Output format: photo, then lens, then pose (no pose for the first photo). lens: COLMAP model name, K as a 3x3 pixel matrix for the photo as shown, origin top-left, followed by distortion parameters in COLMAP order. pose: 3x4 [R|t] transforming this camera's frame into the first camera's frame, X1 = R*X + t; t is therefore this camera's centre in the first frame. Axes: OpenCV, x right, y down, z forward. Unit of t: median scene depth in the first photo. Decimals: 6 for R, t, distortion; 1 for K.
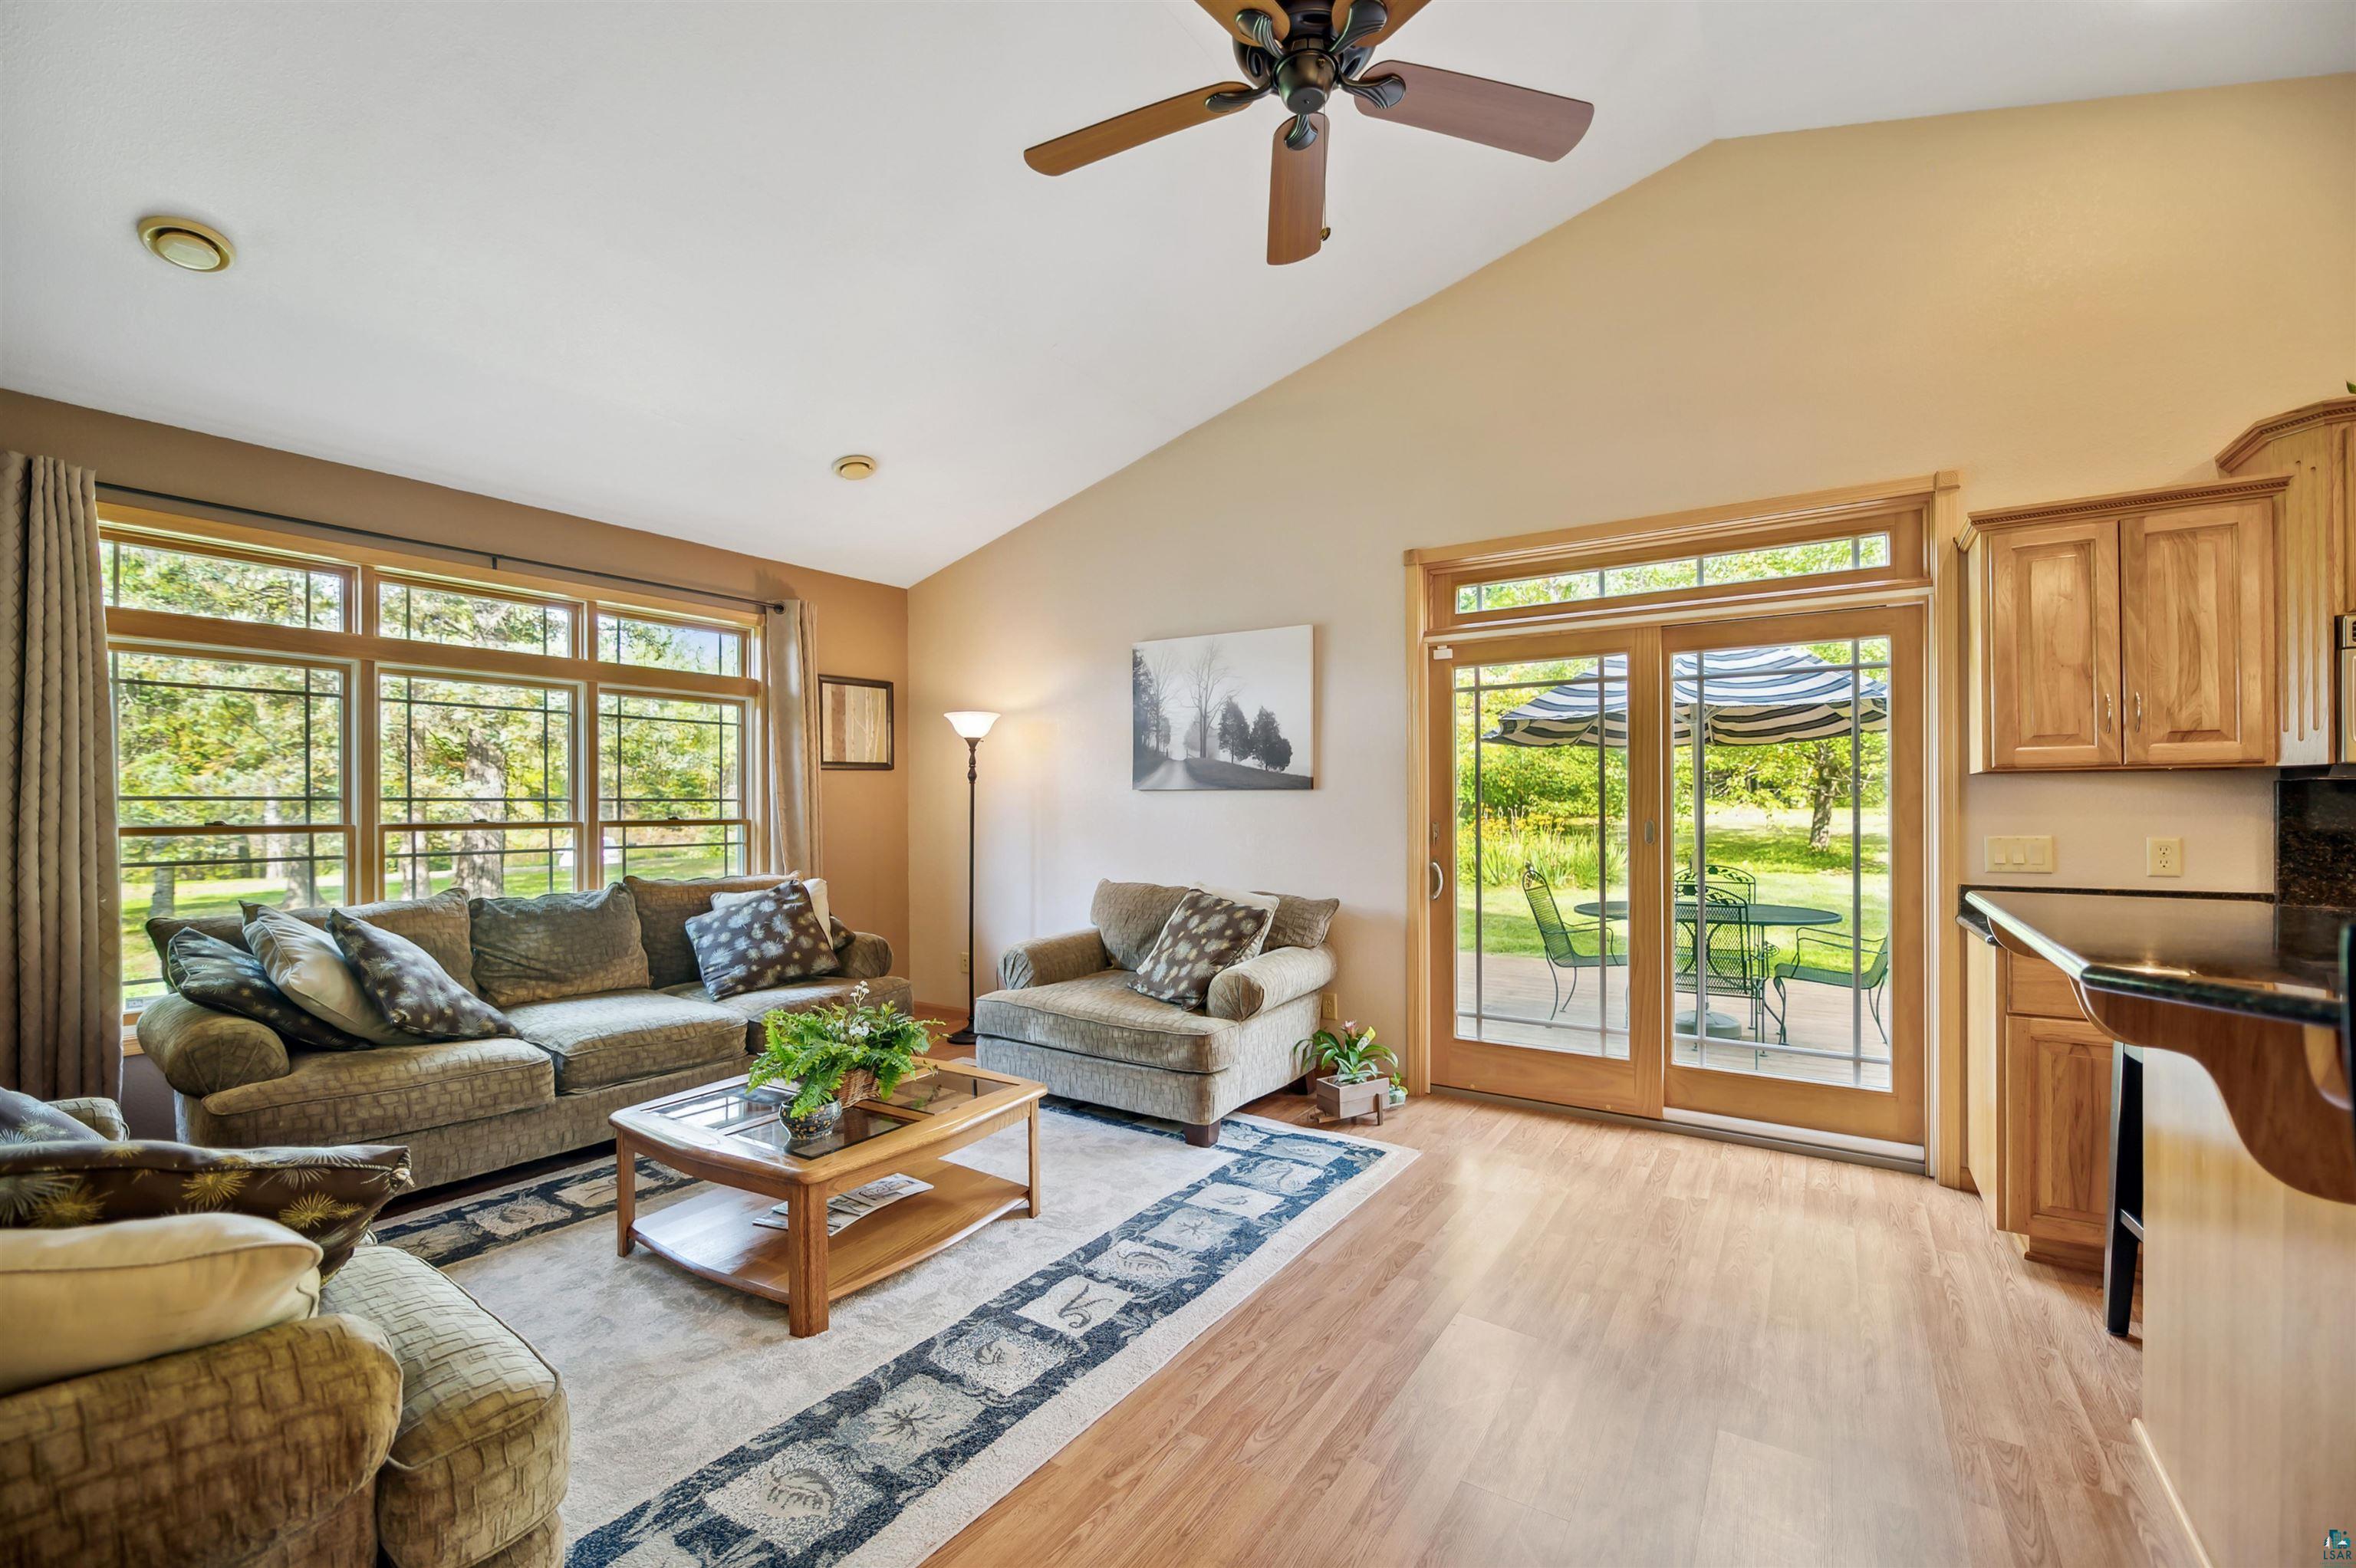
lens RADIAL K [[964.9, 0, 1174.2], [0, 964.9, 812.8], [0, 0, 1]] dist [-0.006729, -0.000872]
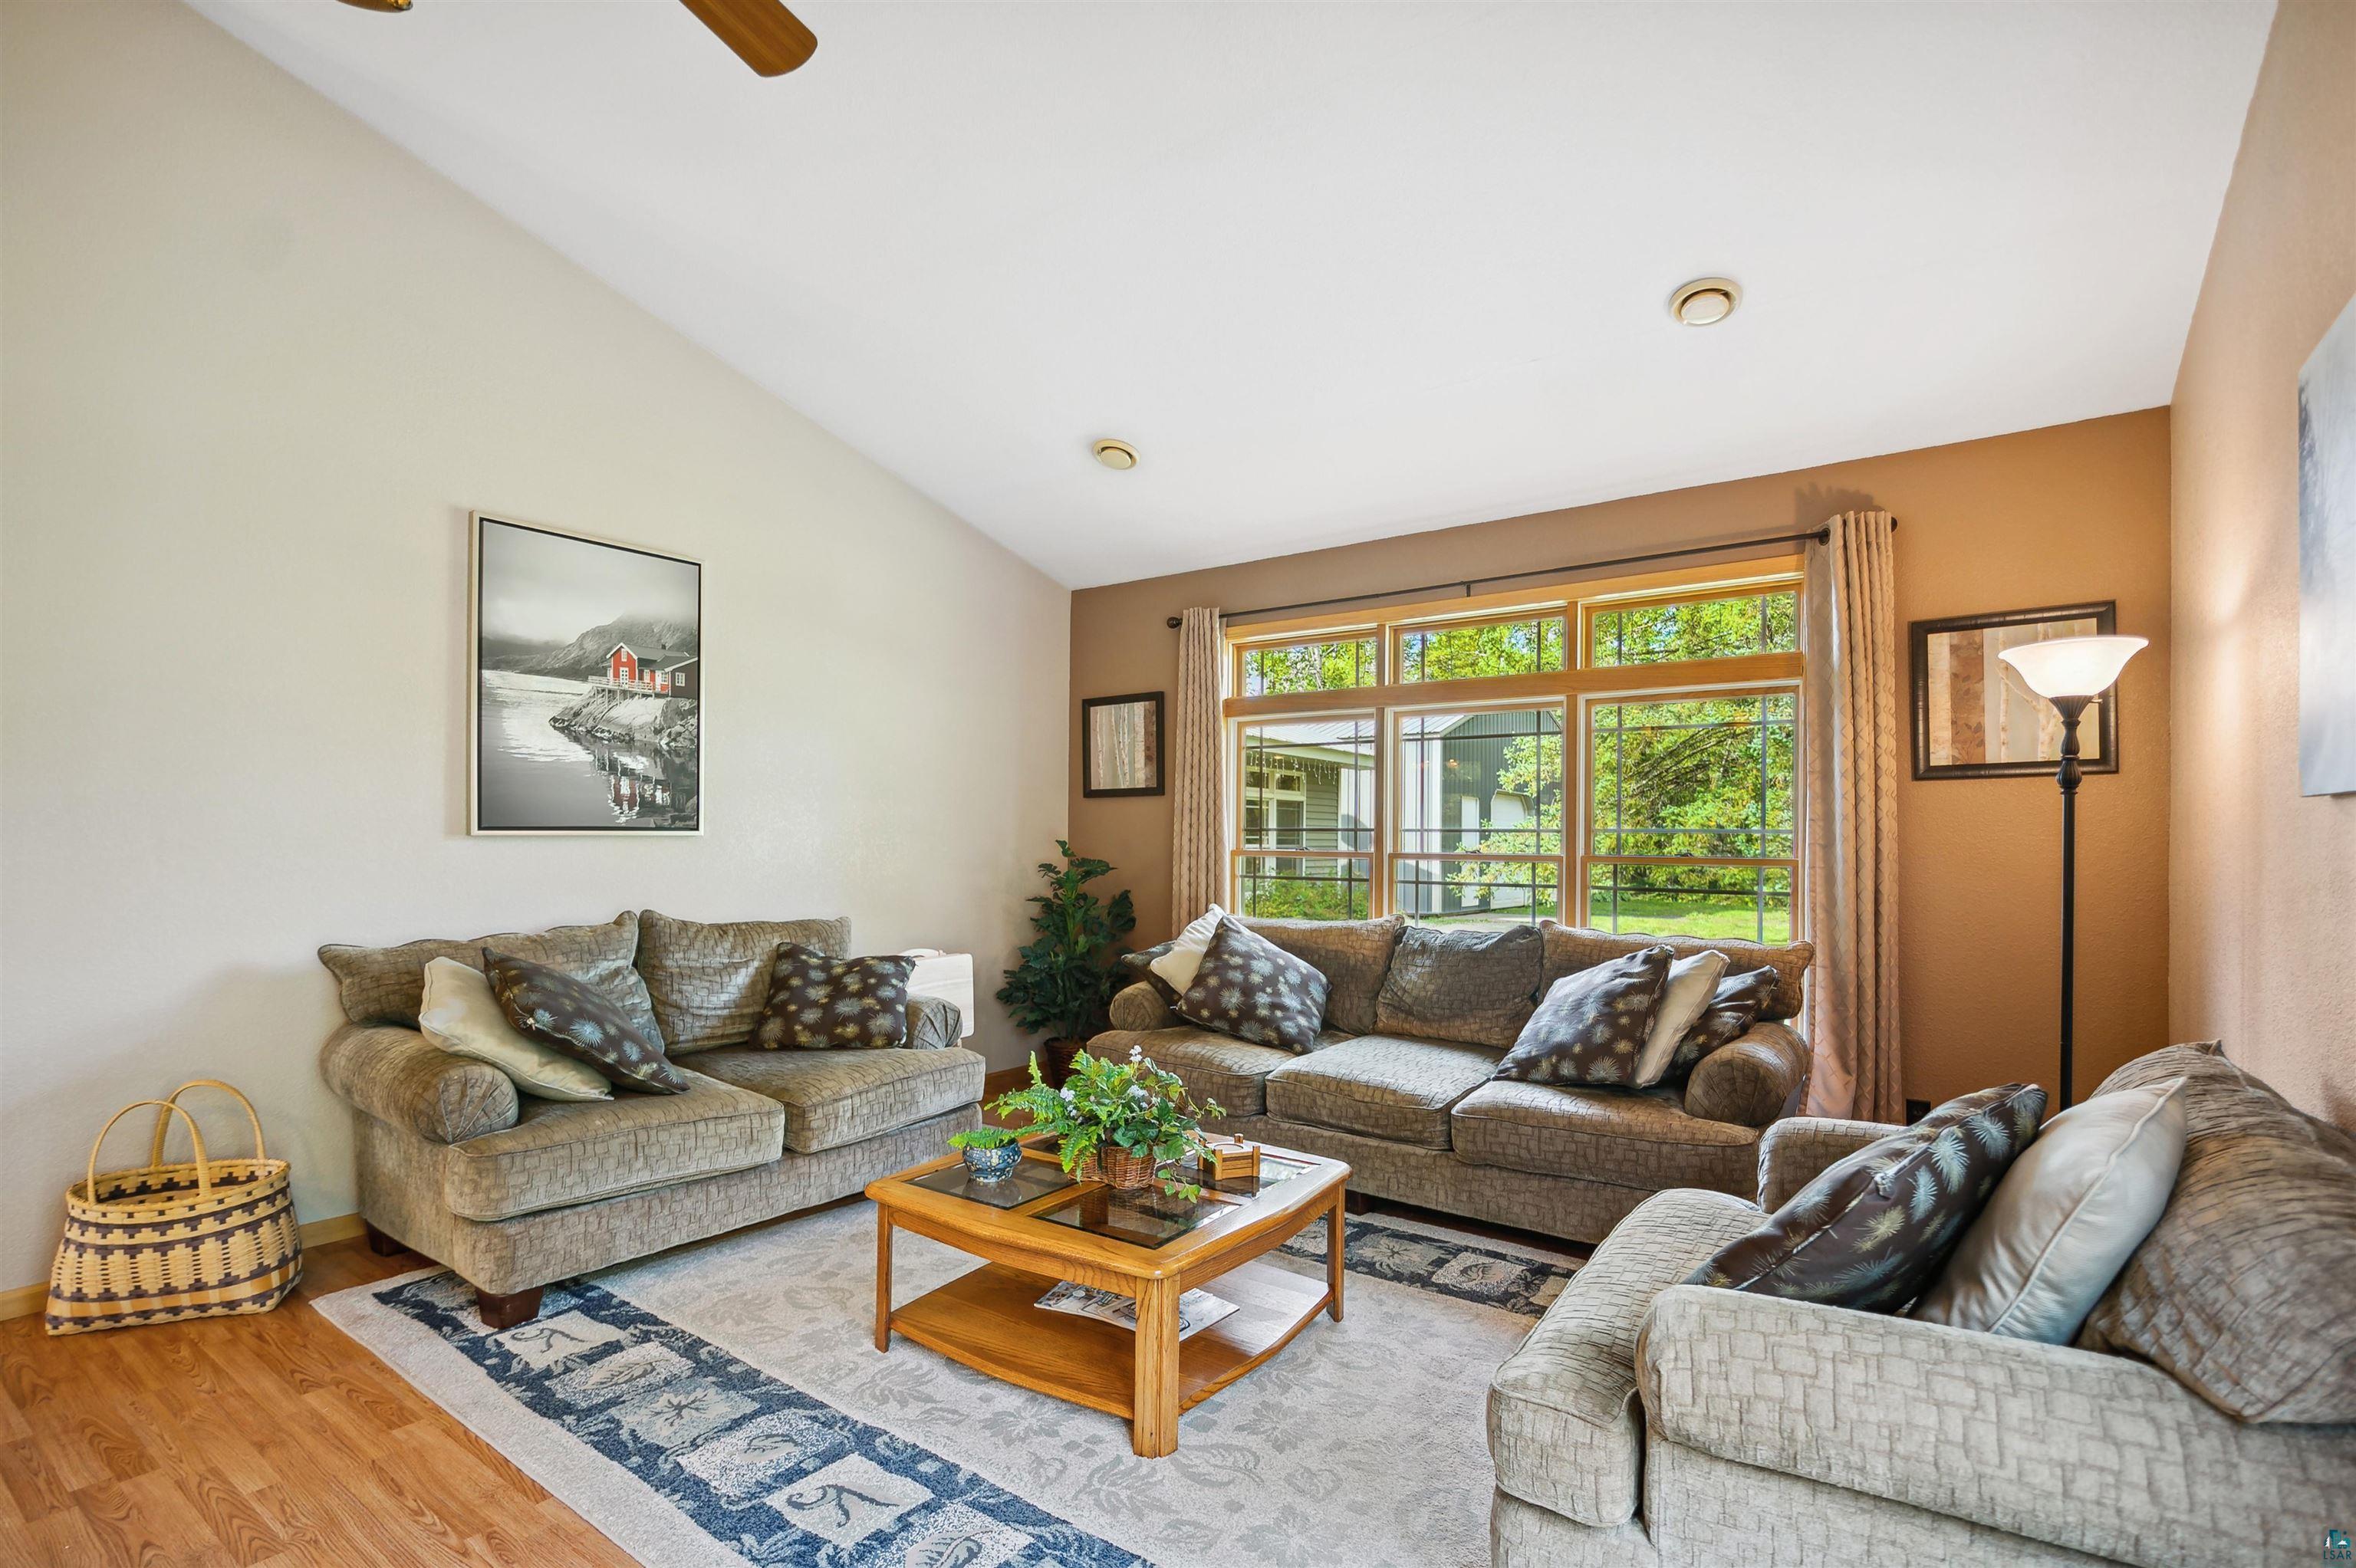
lens RADIAL K [[1106.6, 0, 1183.5], [0, 1106.6, 841.1], [0, 0, 1]] dist [-0.000232, -0.000124]
pose [[-0.032911, 0.006645, -0.999436, 0.588125], [-0.015578, 0.999853, 0.007161, -0.008844], [0.999337, 0.015805, -0.032803, 1.007805]]
